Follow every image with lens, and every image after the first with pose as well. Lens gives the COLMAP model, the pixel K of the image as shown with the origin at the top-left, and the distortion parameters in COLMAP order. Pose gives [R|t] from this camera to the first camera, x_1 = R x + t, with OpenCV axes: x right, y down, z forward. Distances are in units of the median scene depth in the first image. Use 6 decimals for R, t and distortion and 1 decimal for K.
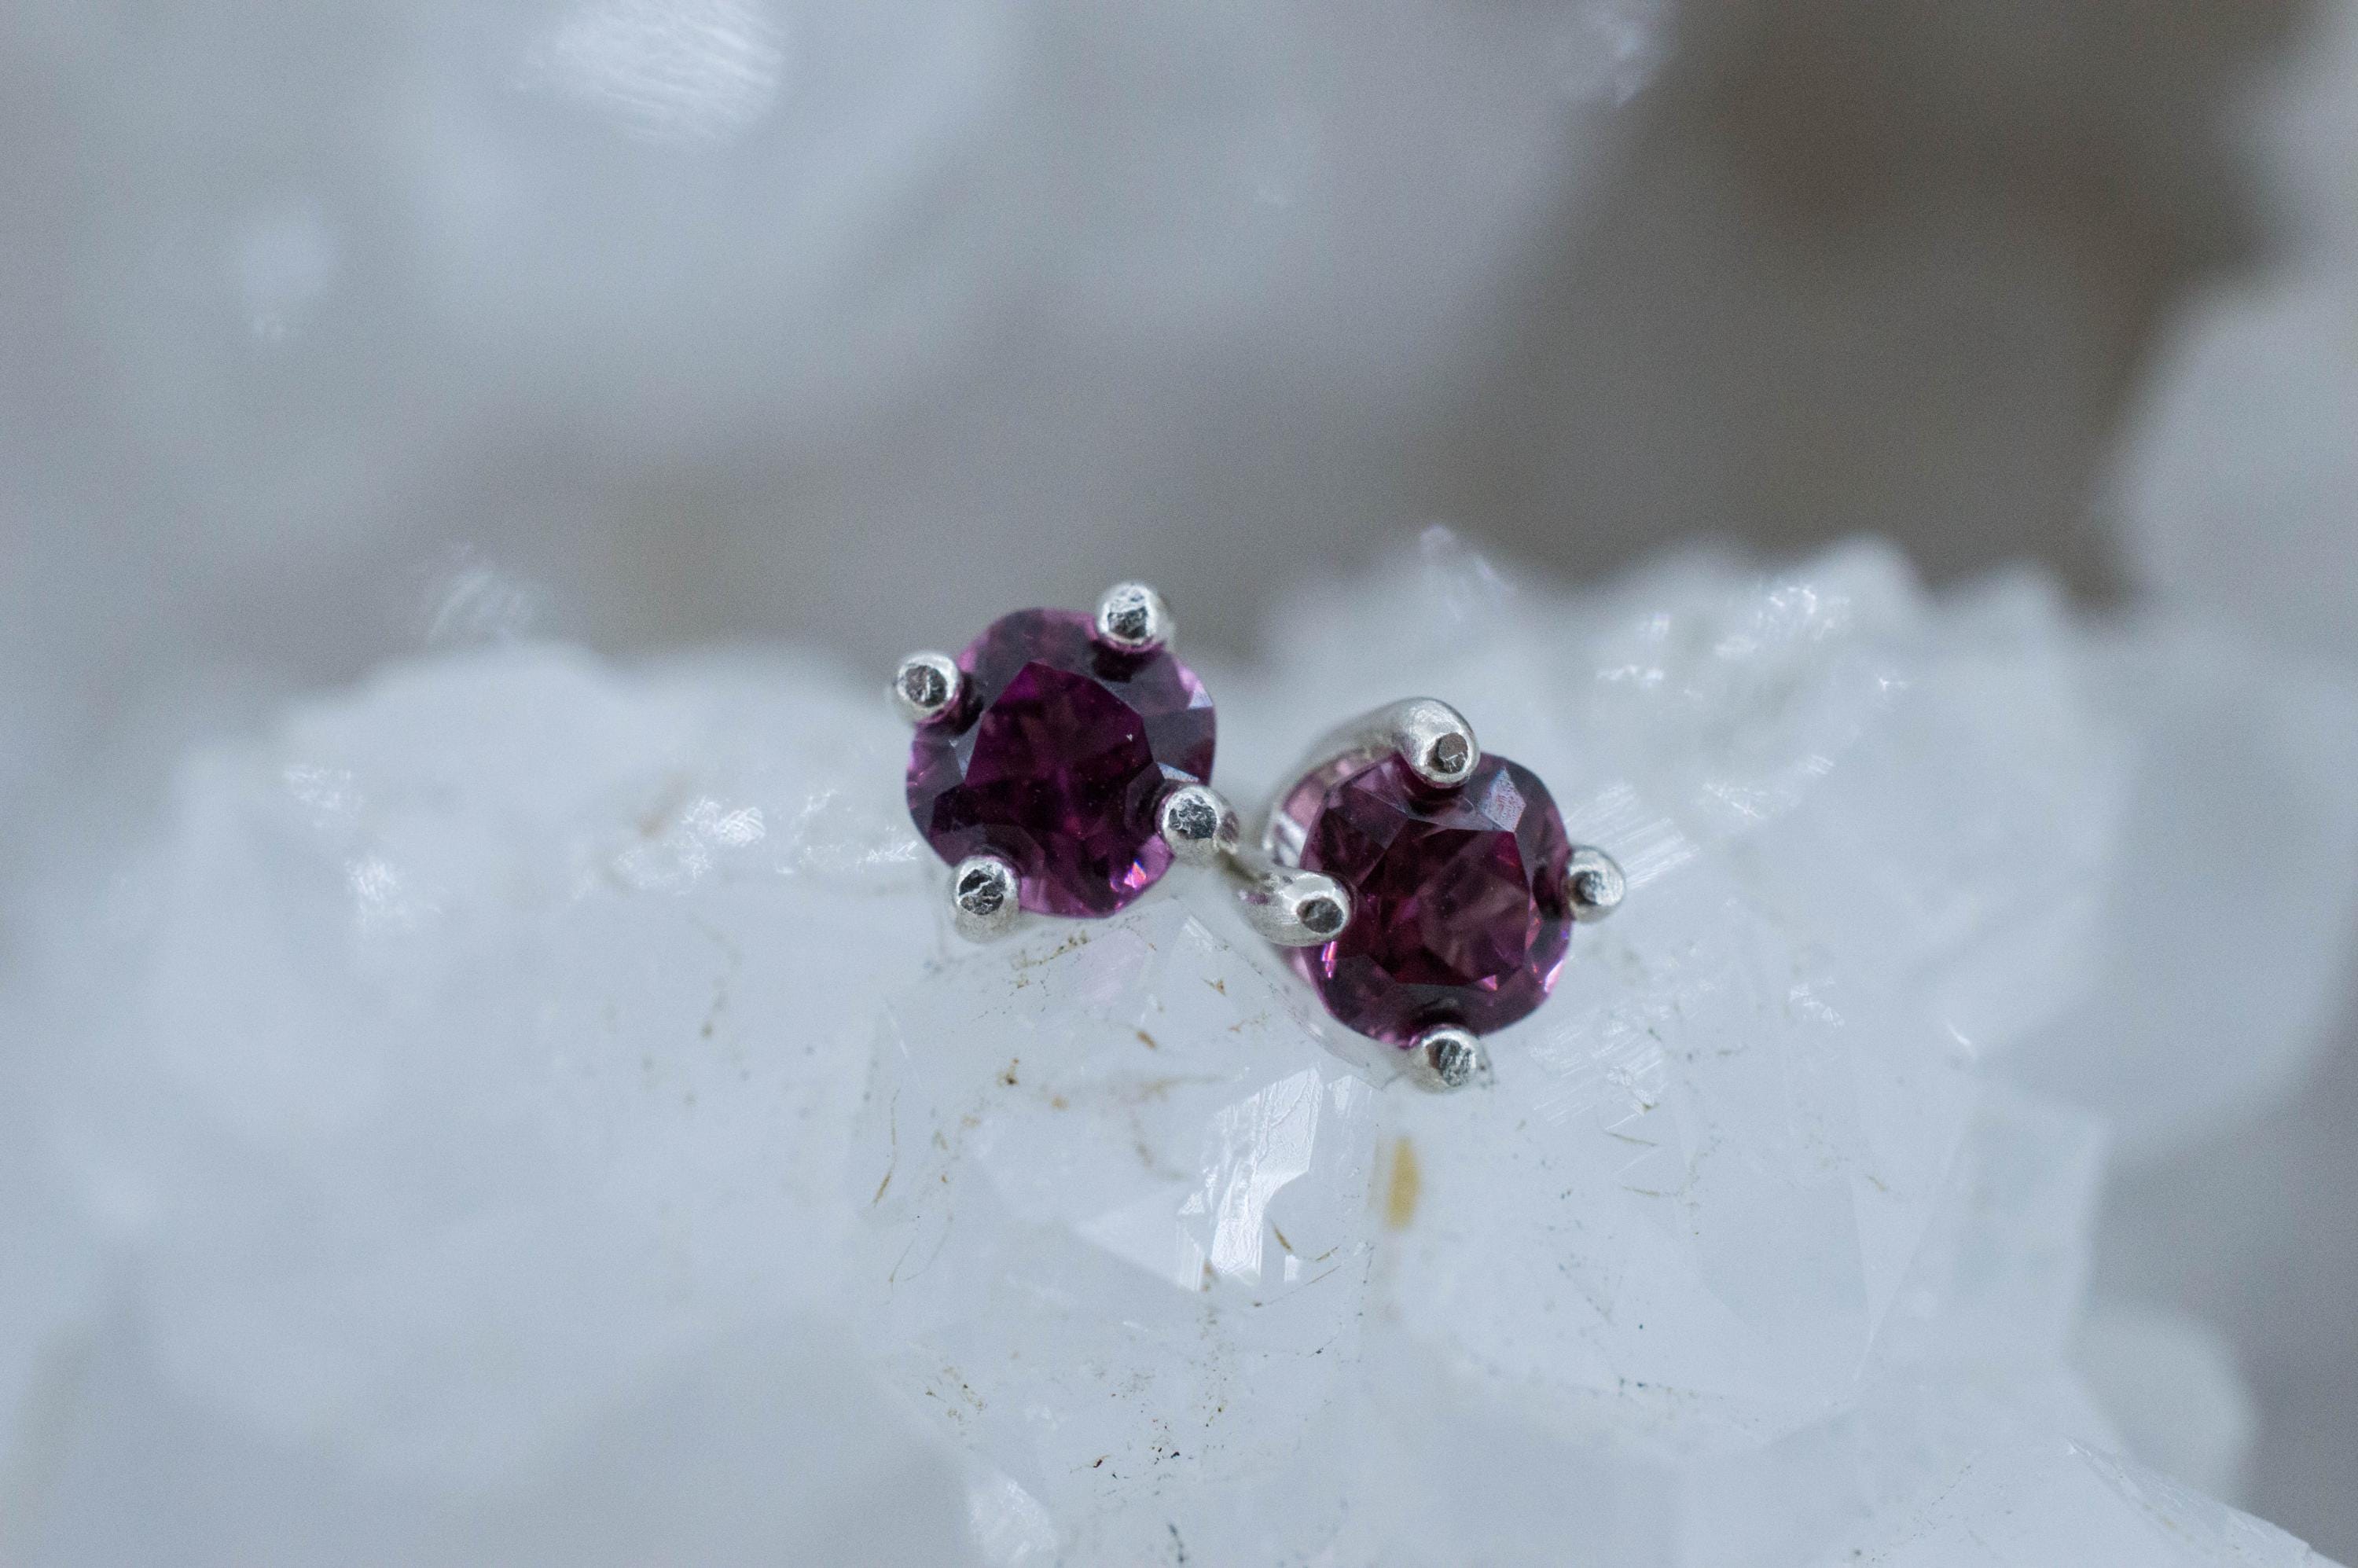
lens RADIAL K [[6155.3, 0, 1189.9], [0, 6155.3, 766.8], [0, 0, 1]] dist [0.246059, 0.000000]
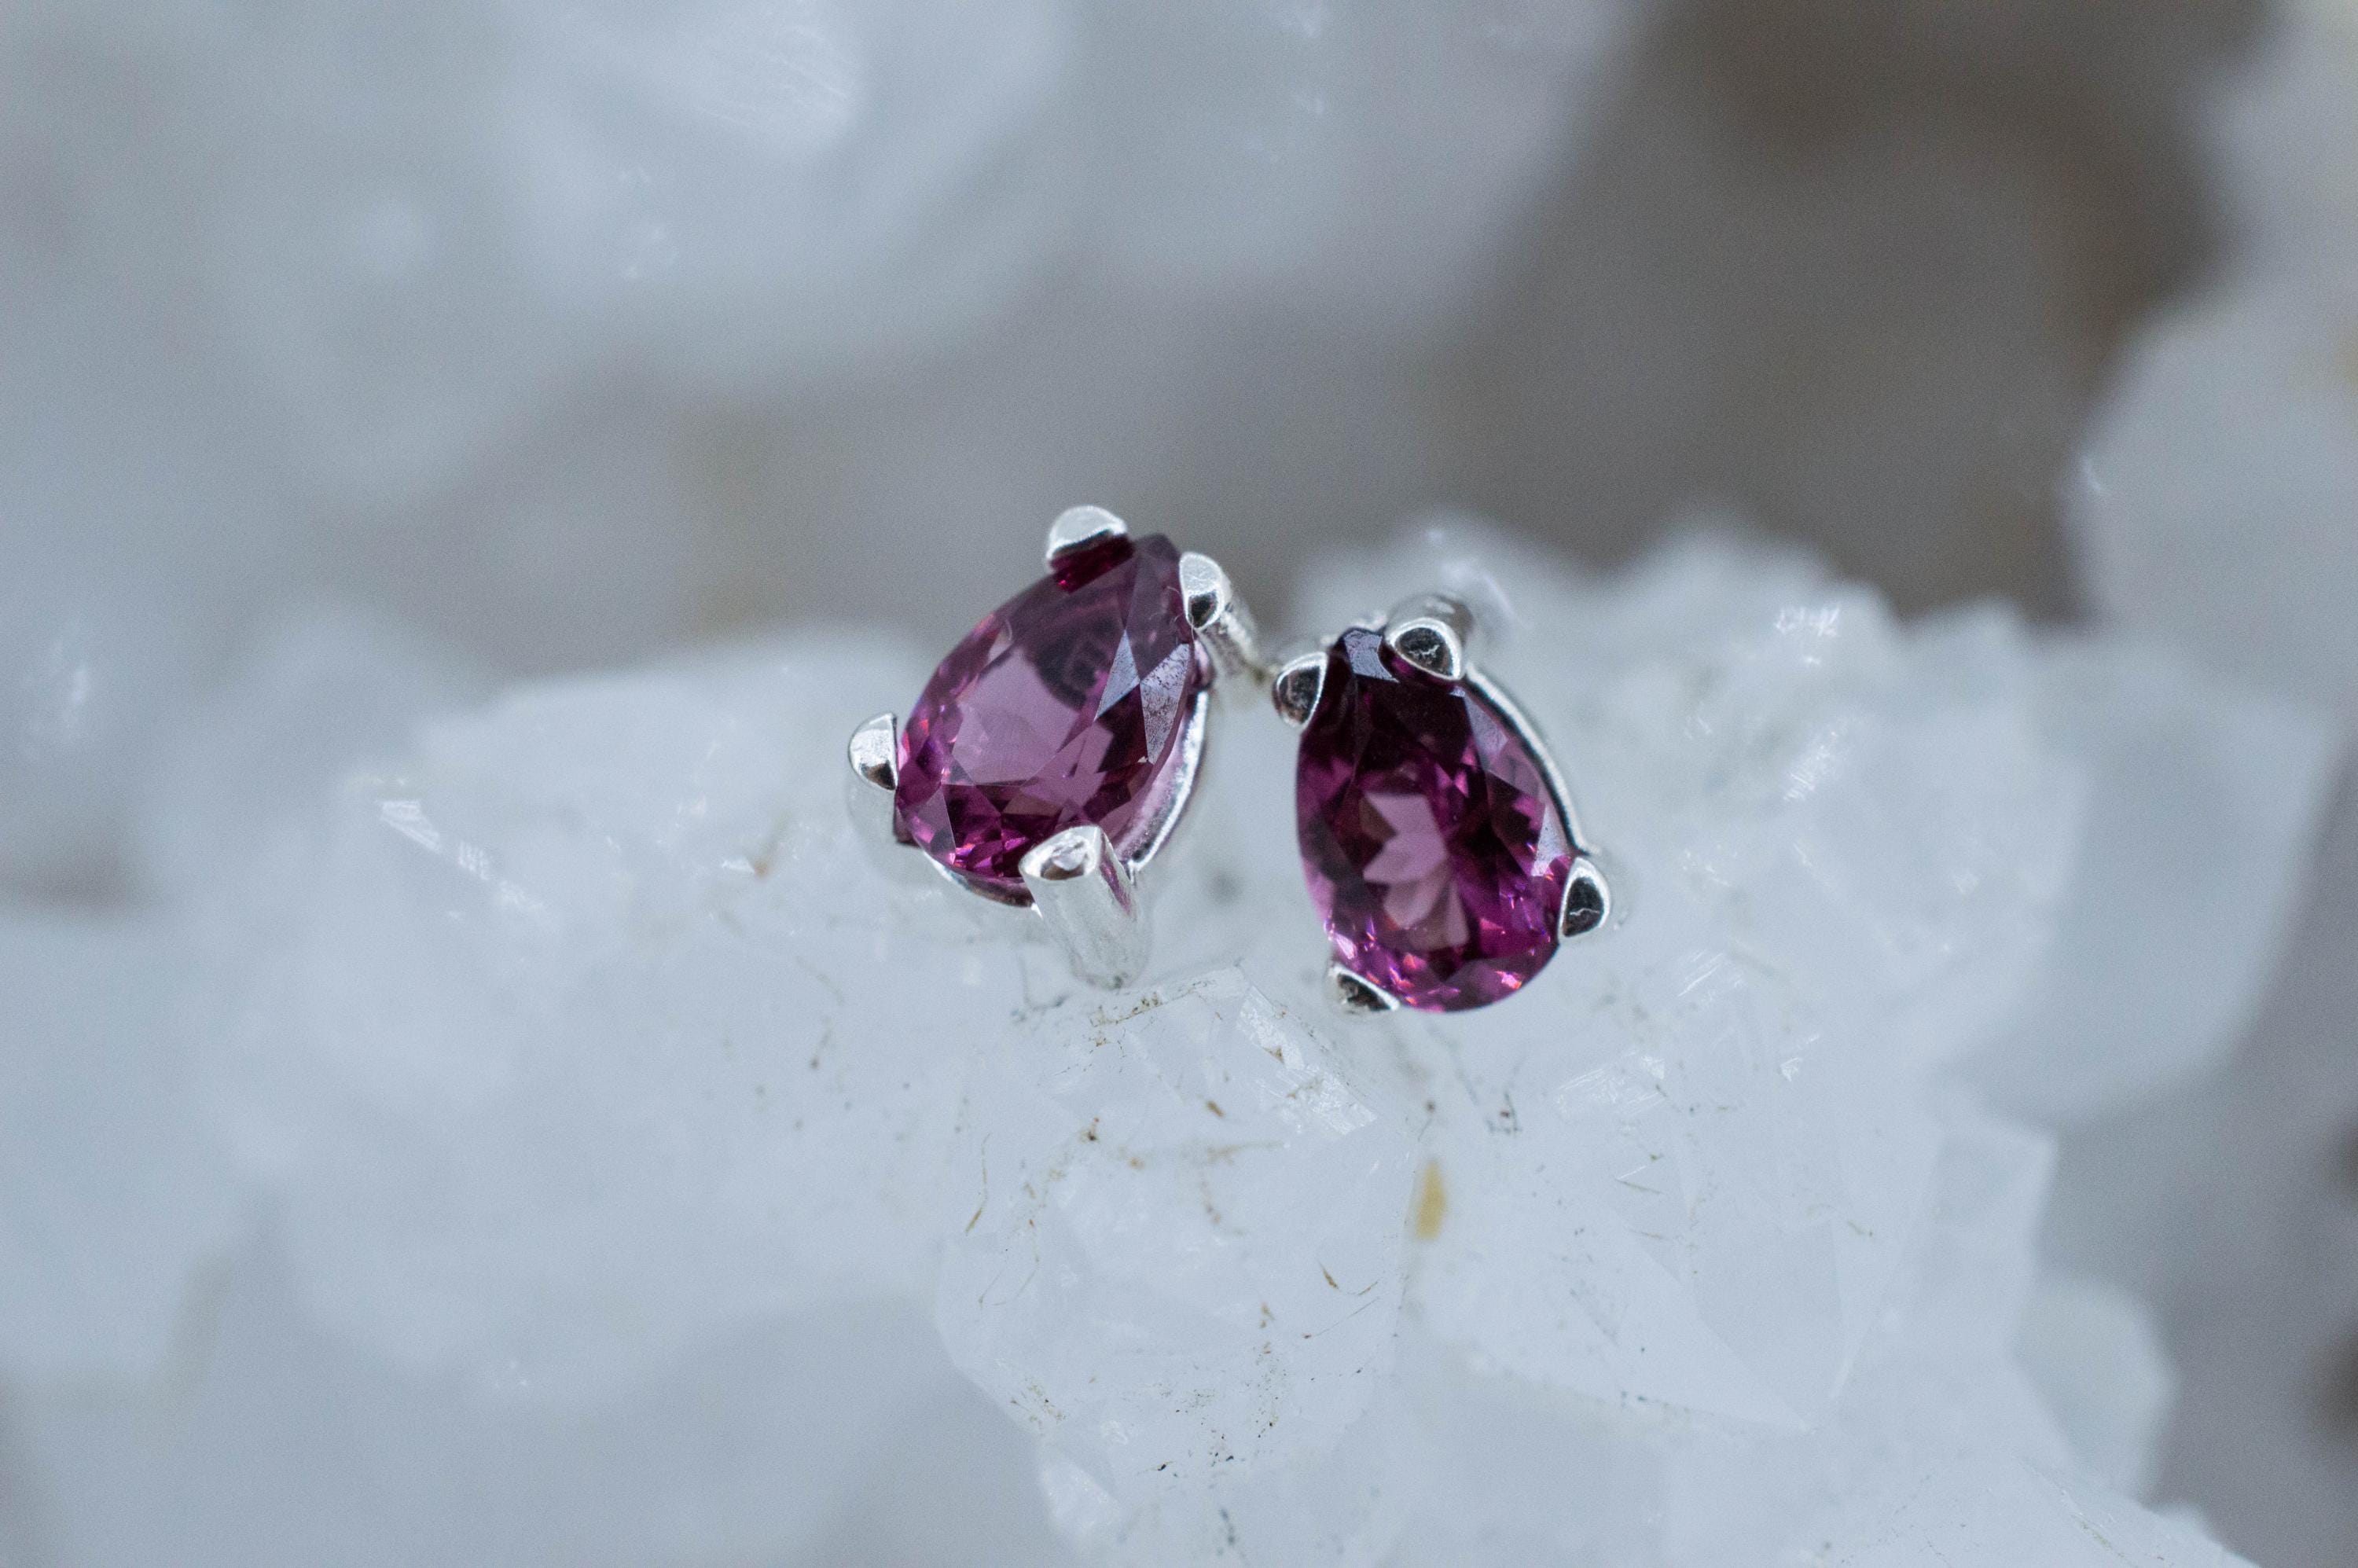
lens RADIAL K [[6155.3, 0, 1185.1], [0, 6155.3, 800.9], [0, 0, 1]] dist [0.246059, 0.000000]
pose [[0.999653, 0.016733, 0.020343, -0.035010], [-0.018836, 0.993973, 0.107995, -0.128397], [-0.018413, -0.108341, 0.993943, -0.109687]]
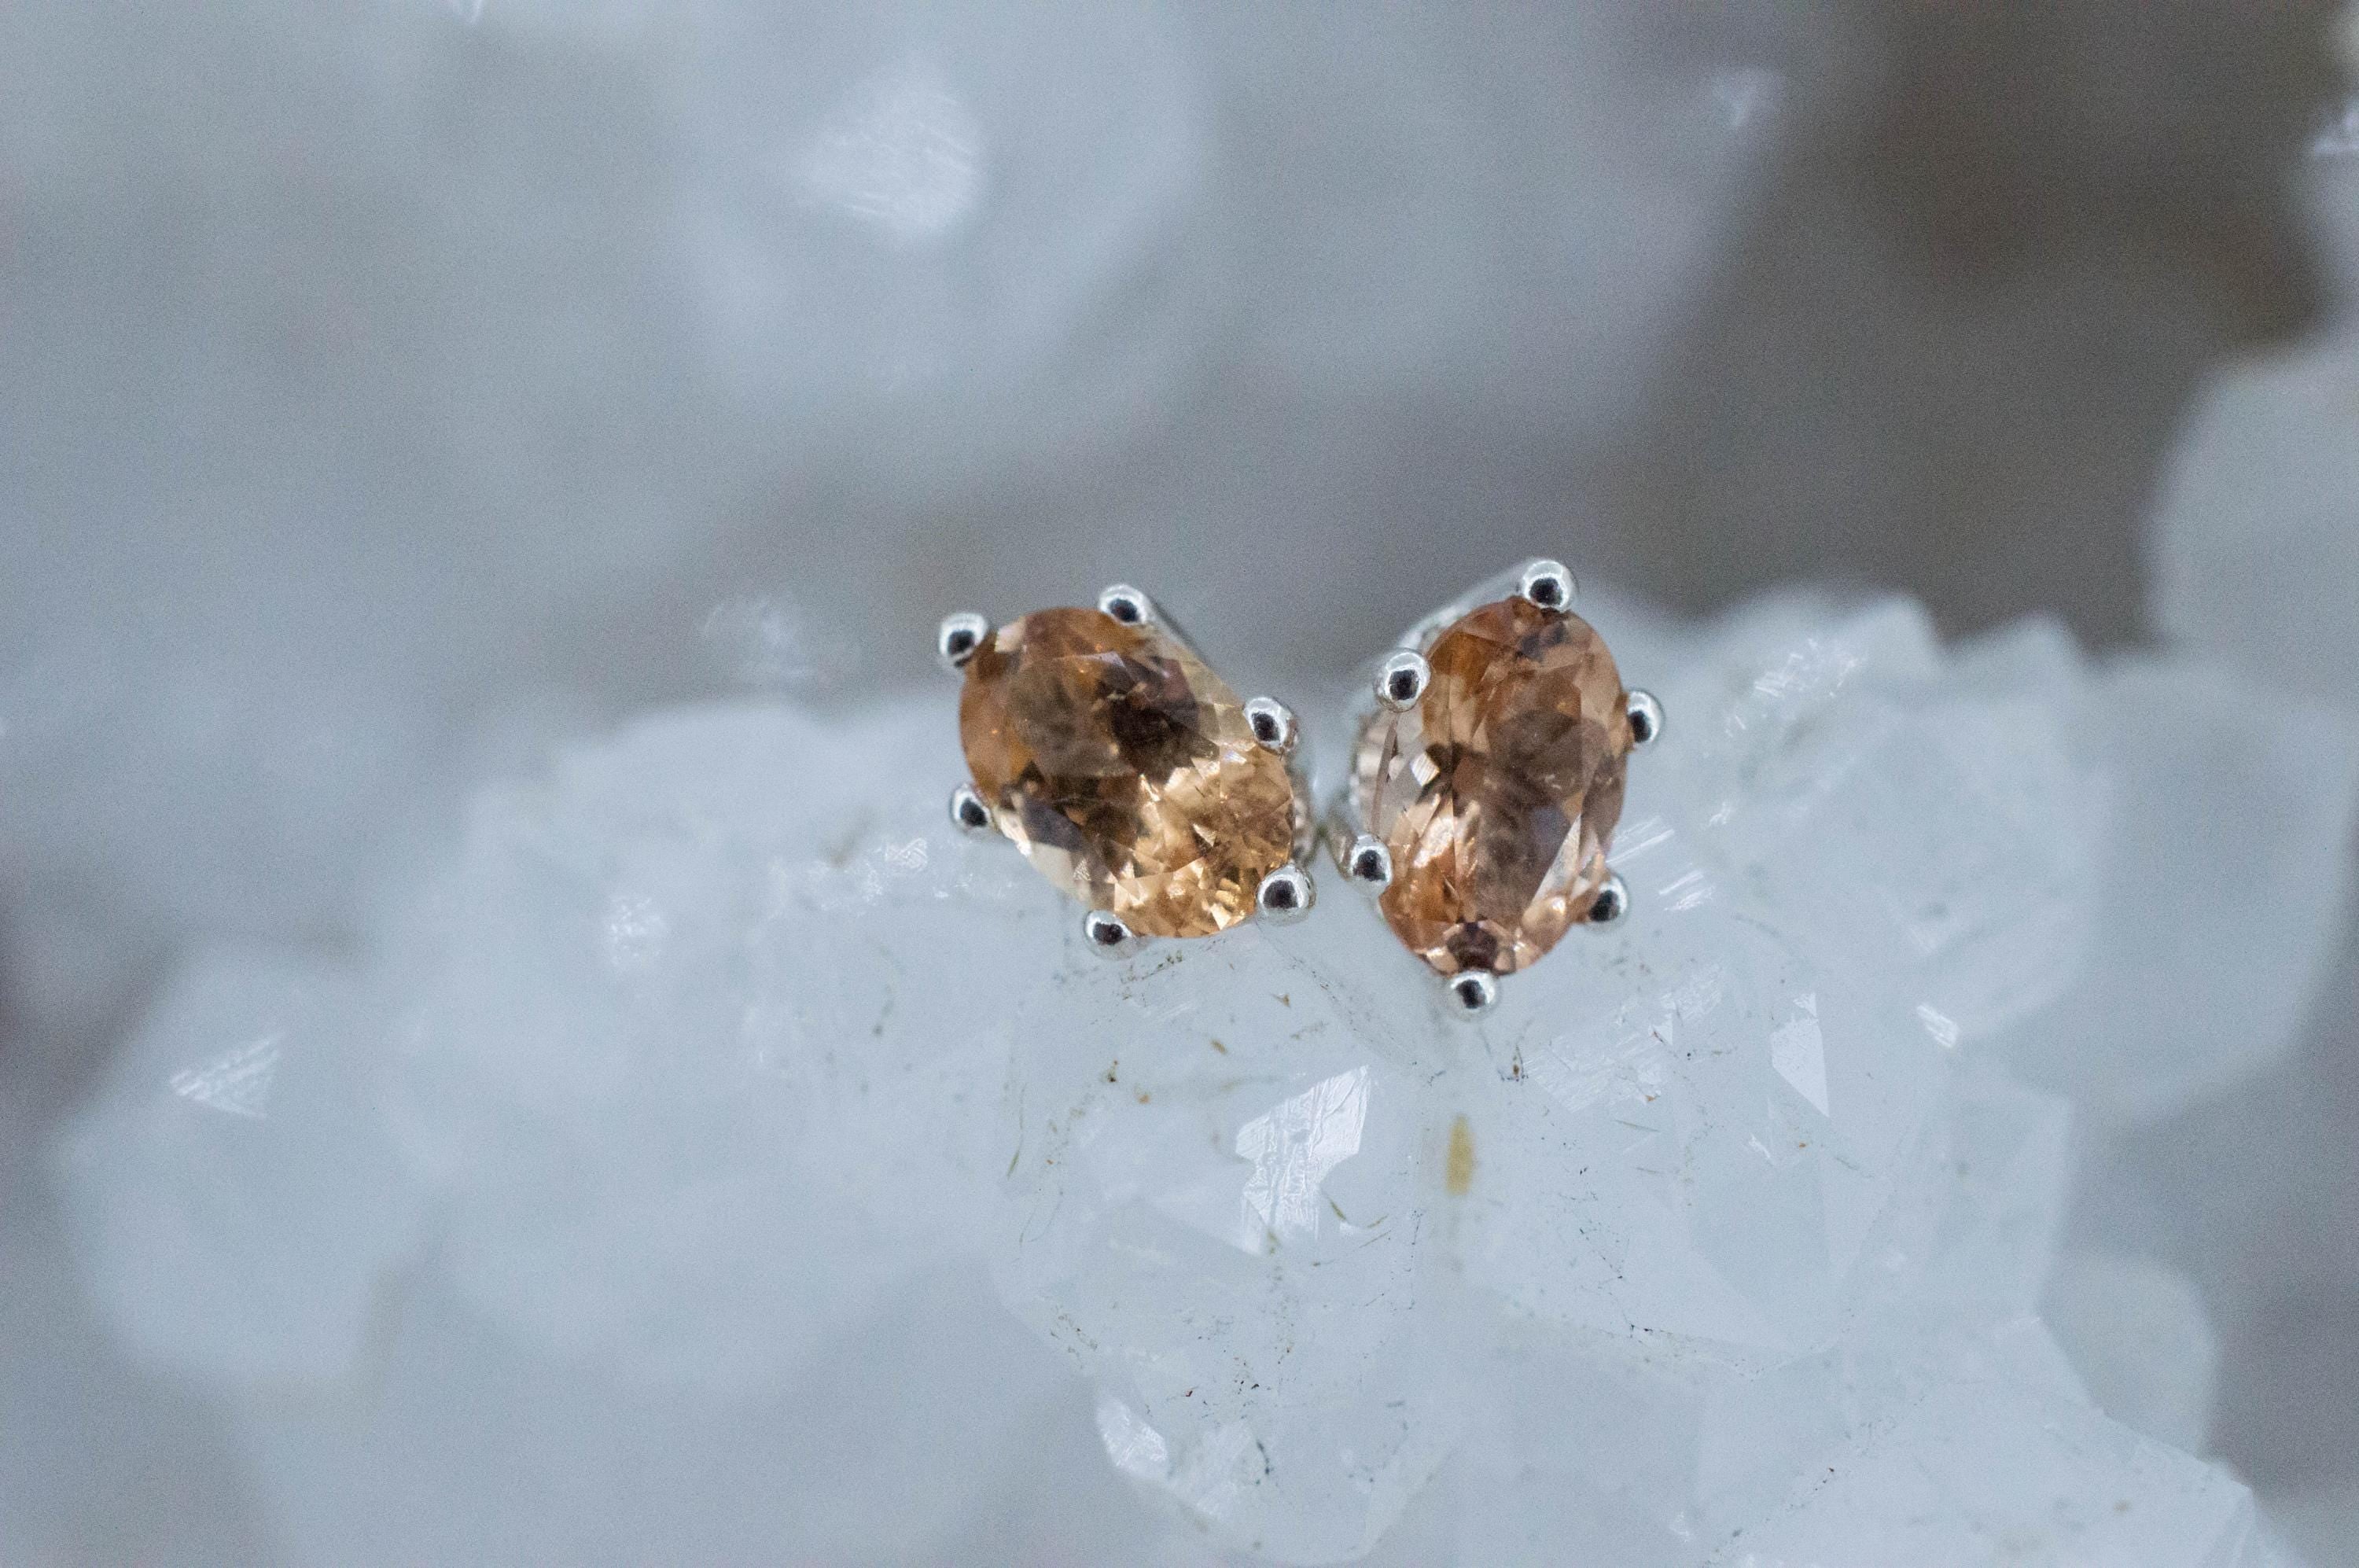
lens RADIAL K [[6158.1, 0, 1132.4], [0, 6158.1, 771.0], [0, 0, 1]] dist [0.246059, 0.000000]
pose [[0.994560, -0.004581, -0.104064, 0.098302], [0.007943, 0.999459, 0.031915, -0.046630], [0.103862, -0.032568, 0.994058, -0.194279]]
